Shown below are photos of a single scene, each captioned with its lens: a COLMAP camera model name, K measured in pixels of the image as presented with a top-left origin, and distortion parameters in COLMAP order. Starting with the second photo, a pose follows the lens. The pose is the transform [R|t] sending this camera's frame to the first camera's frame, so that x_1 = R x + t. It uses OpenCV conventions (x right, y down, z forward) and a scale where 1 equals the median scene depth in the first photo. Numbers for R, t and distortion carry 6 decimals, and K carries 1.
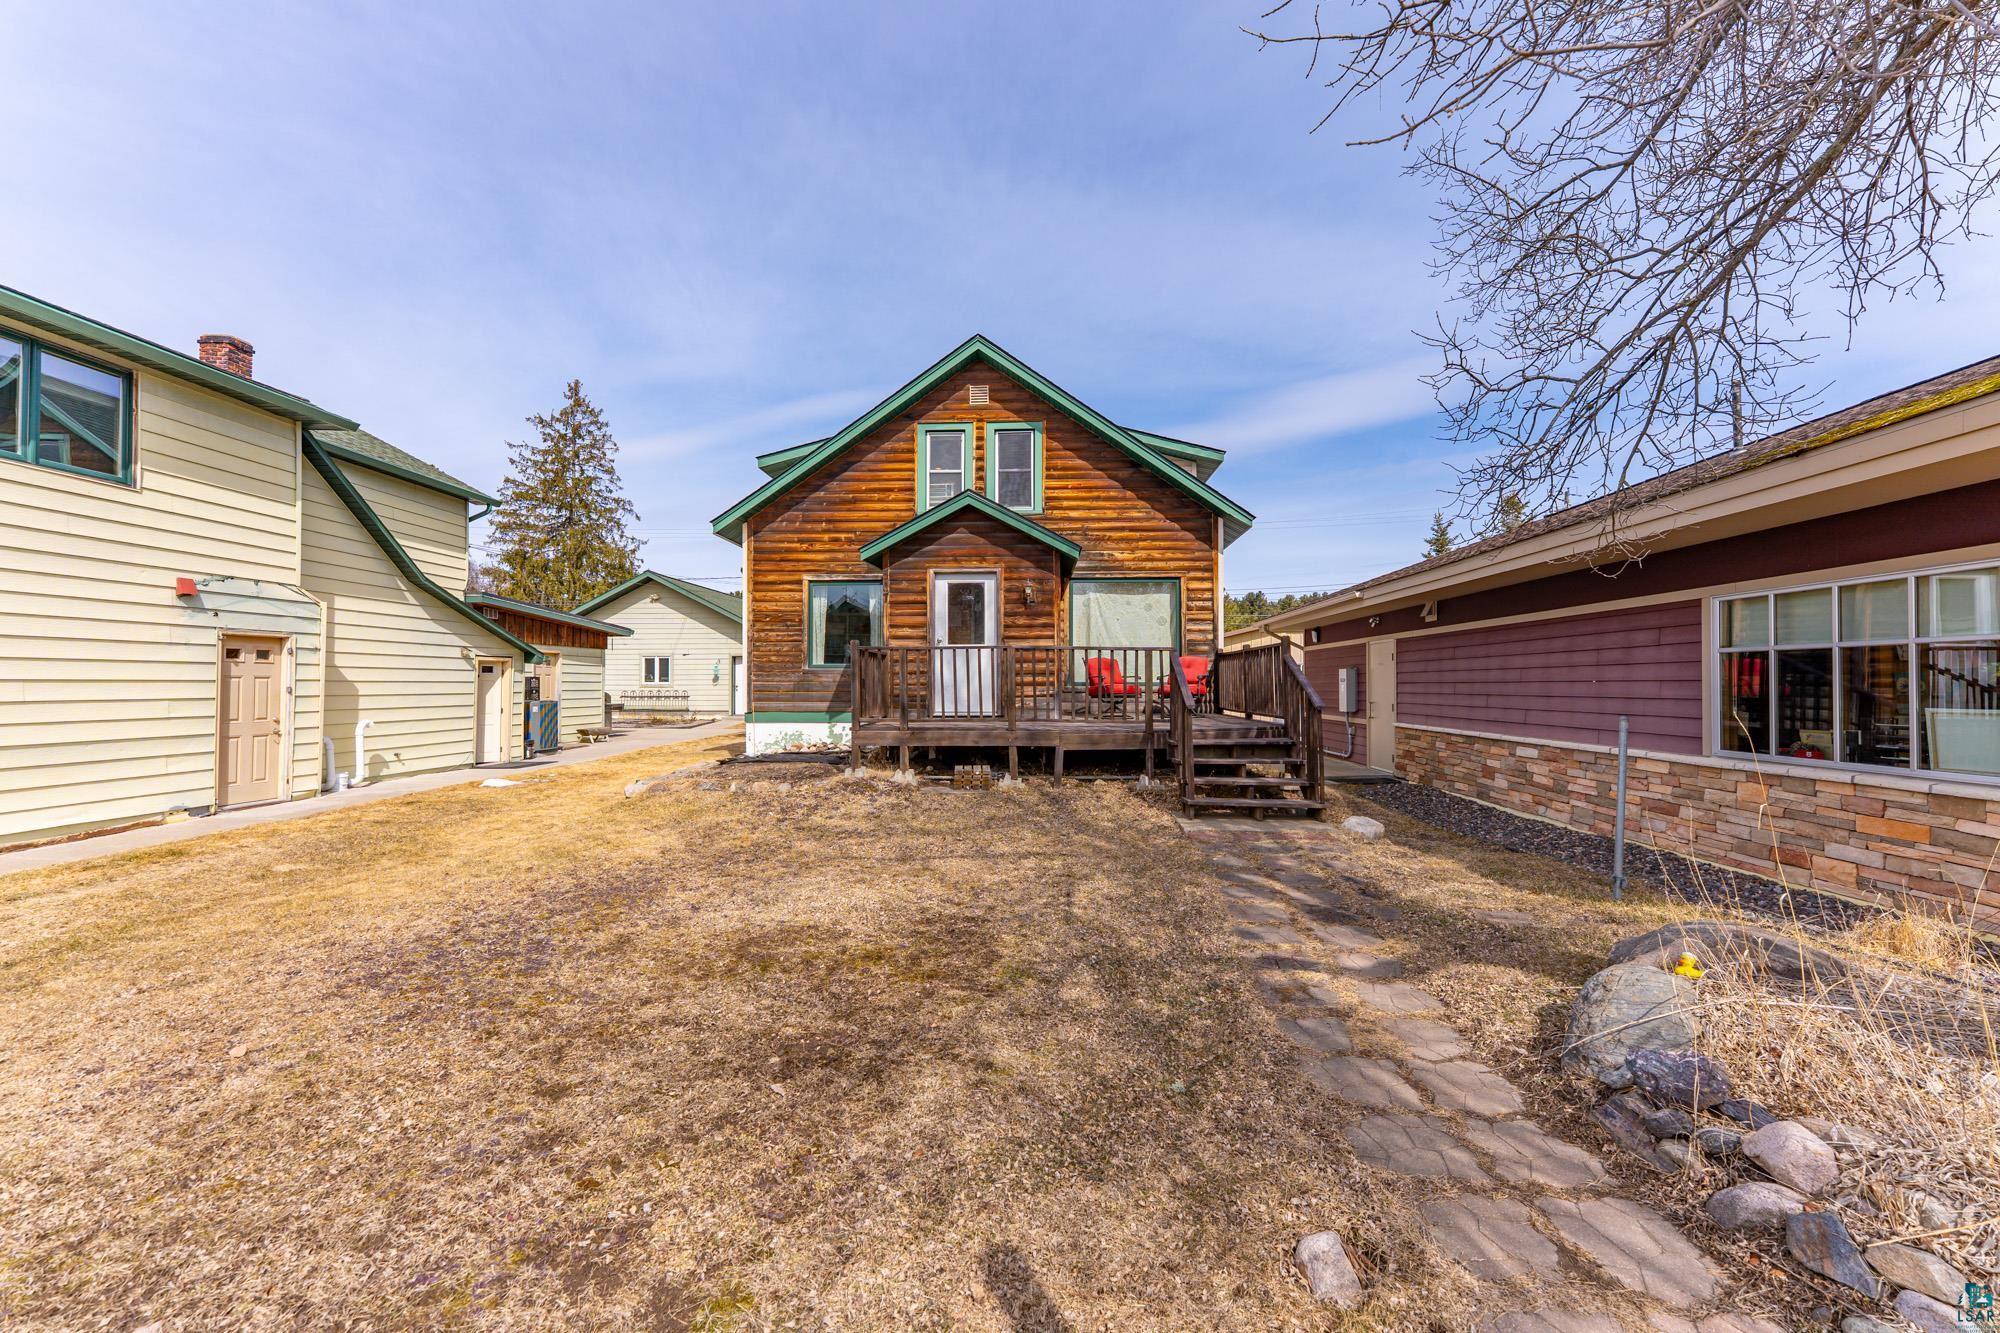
lens RADIAL K [[806.2, 0, 1004.2], [0, 806.2, 679.6], [0, 0, 1]] dist [0.002791, -0.000963]
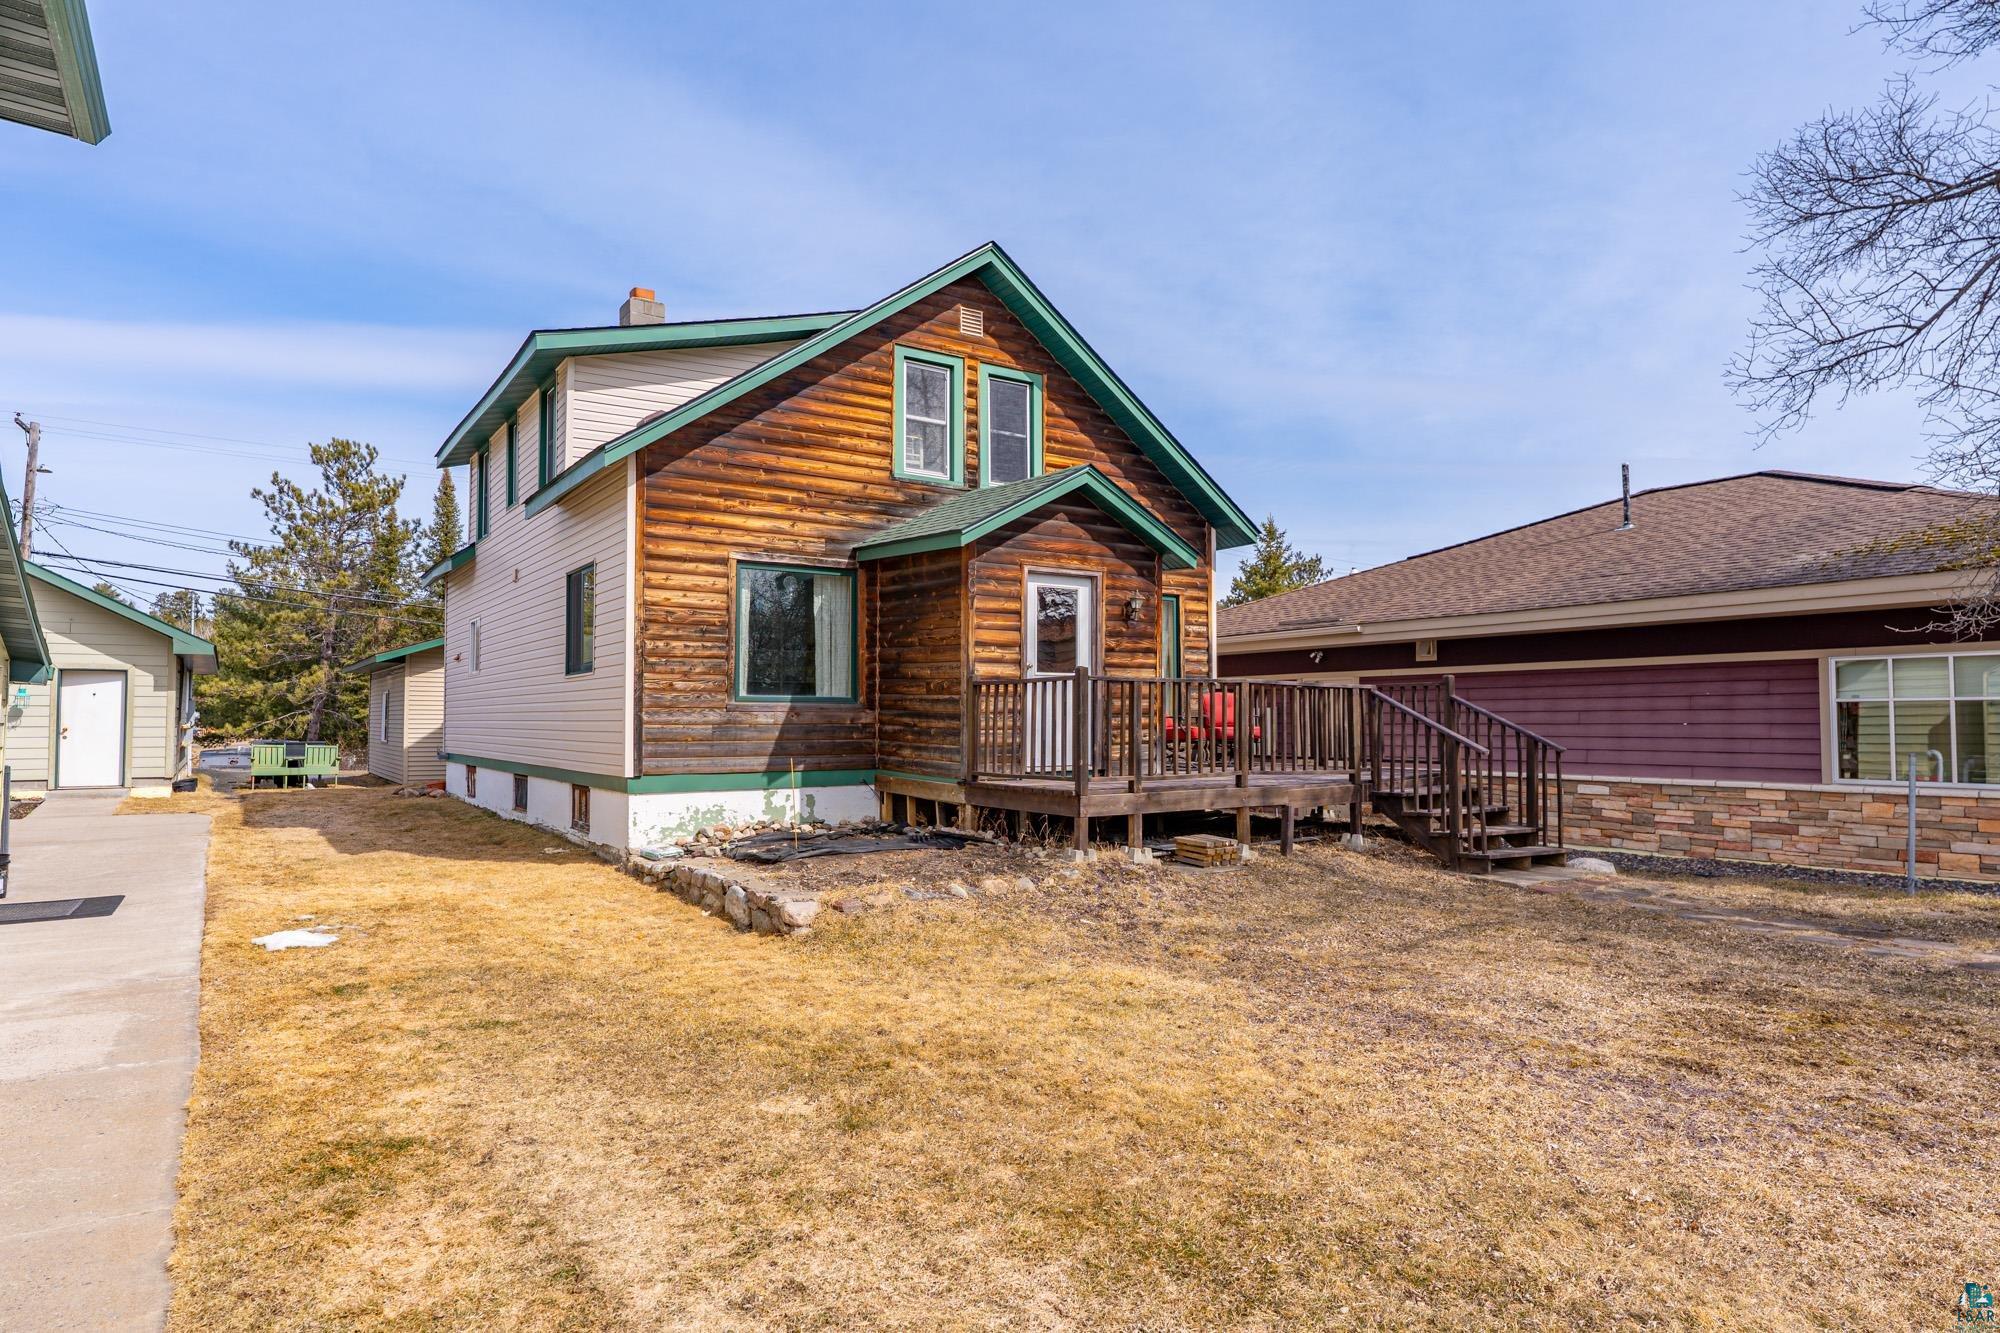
lens RADIAL K [[1161.7, 0, 1004.6], [0, 1161.7, 674.8], [0, 0, 1]] dist [-0.005473, 0.001192]
pose [[0.791450, 0.023012, 0.610800, -0.640650], [-0.002852, 0.999419, -0.033957, -0.005521], [-0.611227, 0.025133, 0.791056, 0.178124]]
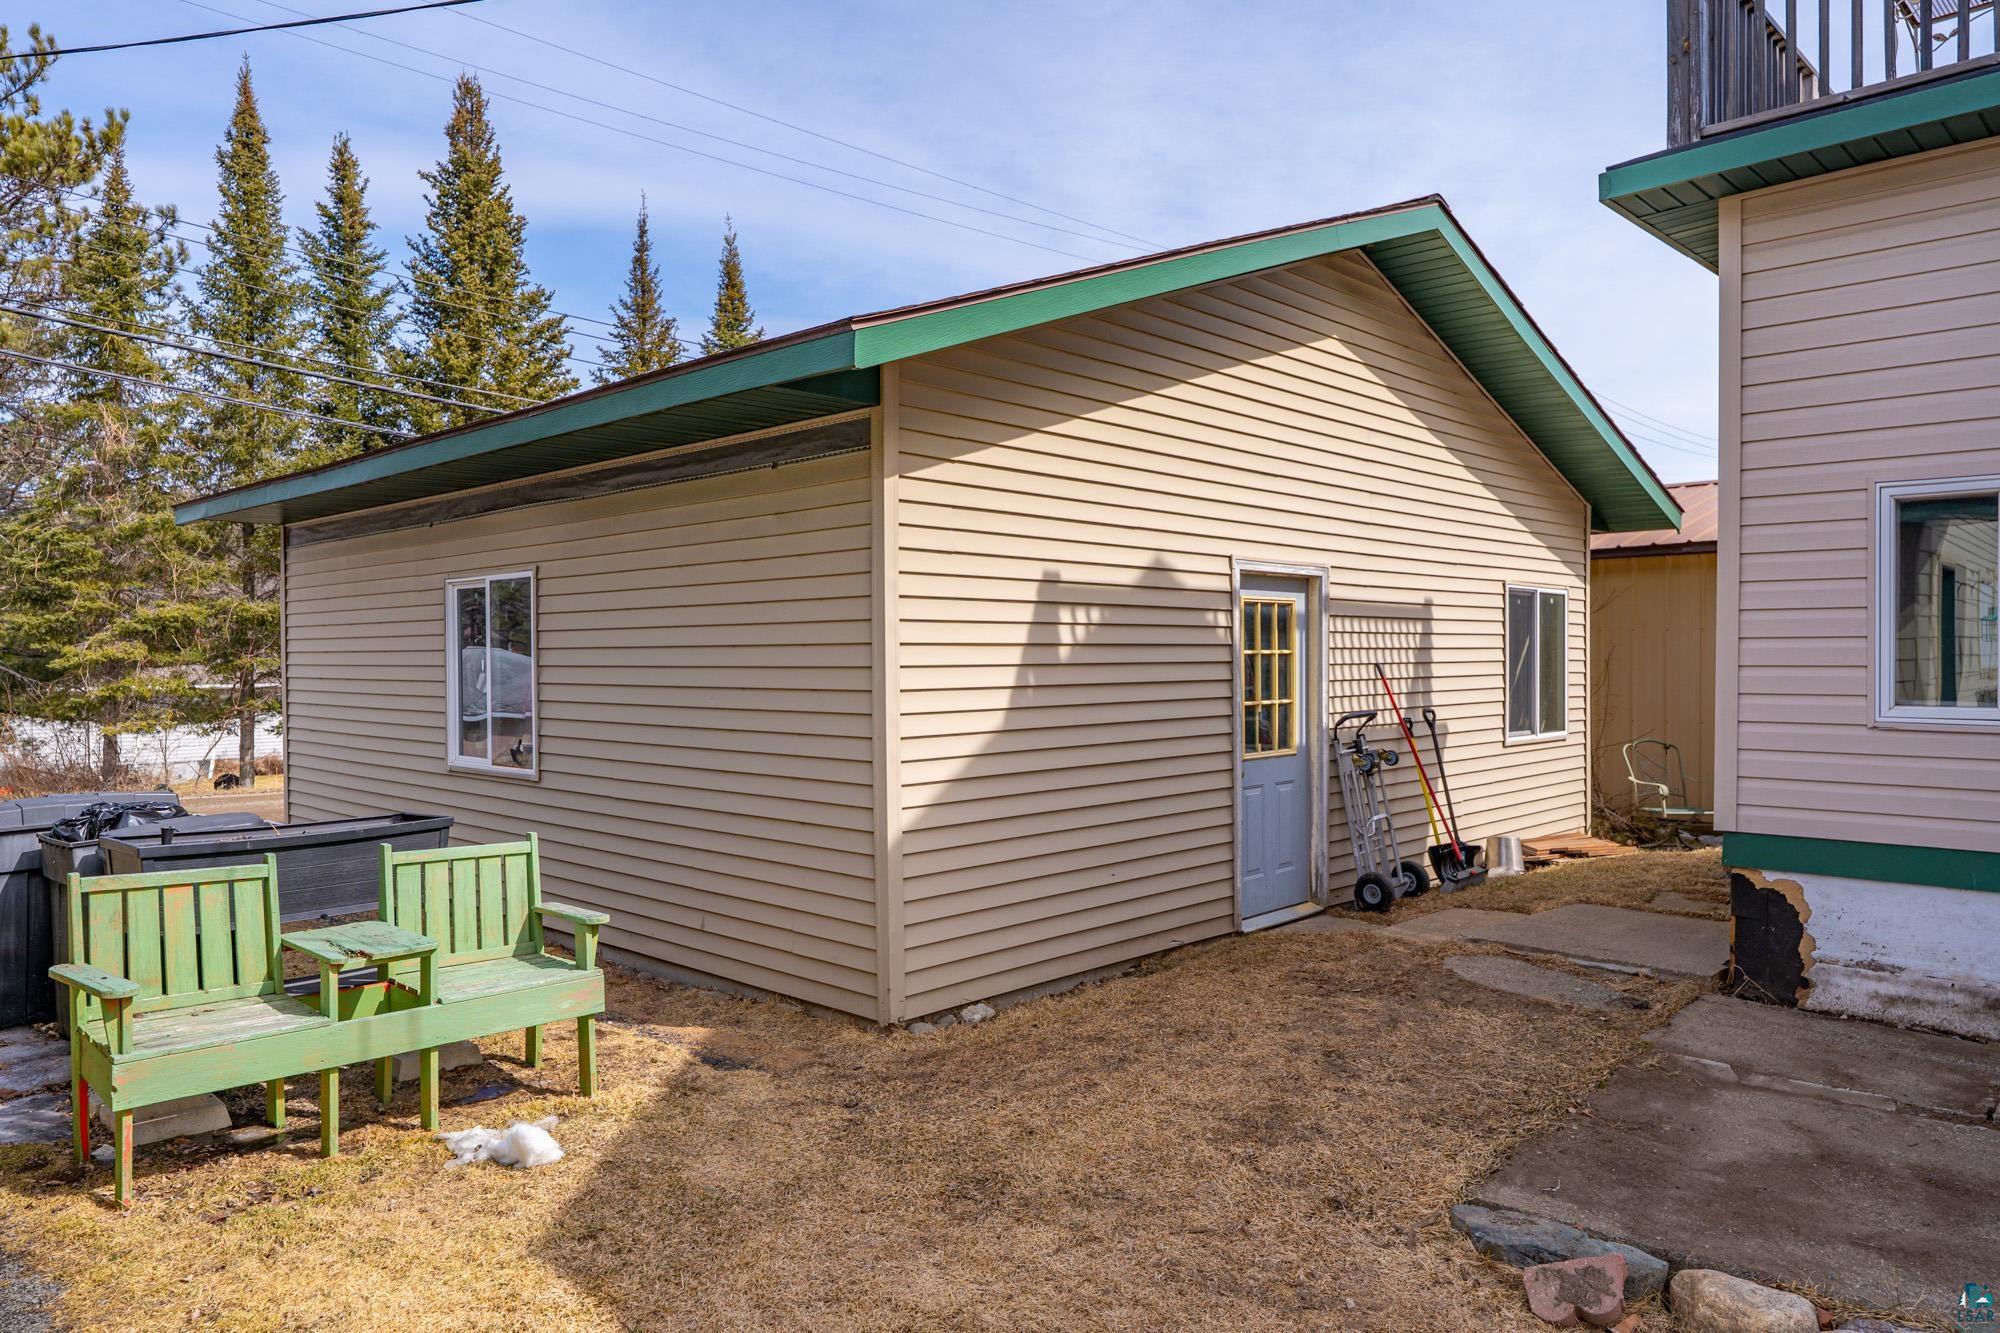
lens RADIAL K [[1345.3, 0, 988.5], [0, 1345.3, 669.4], [0, 0, 1]] dist [-0.003129, -0.000502]
pose [[0.653595, -0.016608, 0.756662, -0.560964], [0.004712, 0.999829, 0.017875, -0.010111], [-0.756830, -0.008117, 0.653561, 1.933624]]
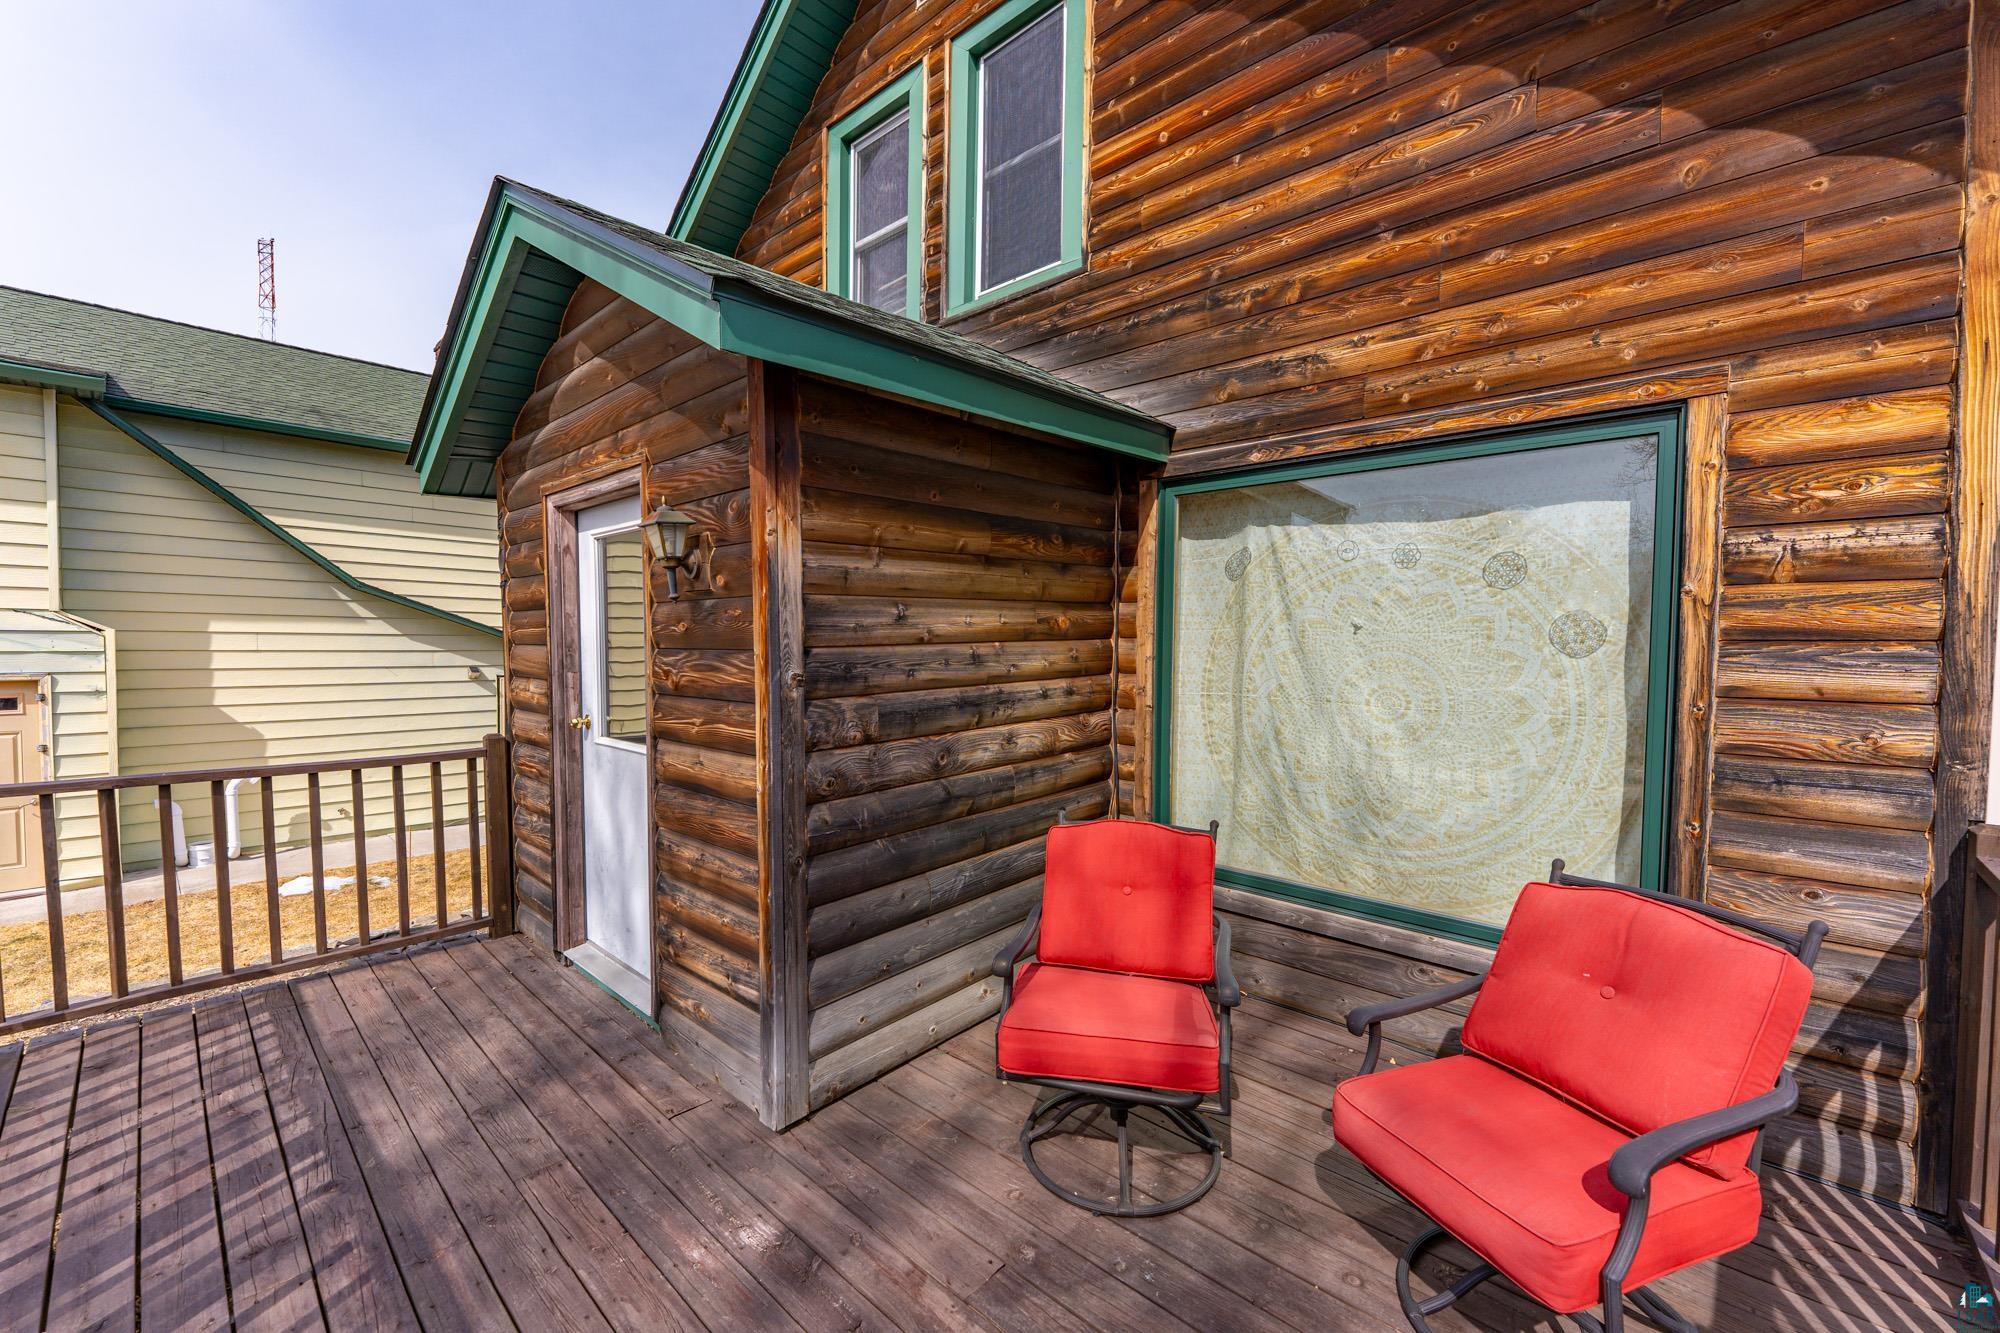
lens RADIAL K [[806.2, 0, 987.5], [0, 806.2, 674.7], [0, 0, 1]] dist [0.002791, -0.000963]
pose [[0.766753, 0.031859, -0.641151, 0.216631], [-0.004422, 0.999006, 0.044352, -0.072529], [0.641927, -0.031171, 0.766132, 0.757930]]
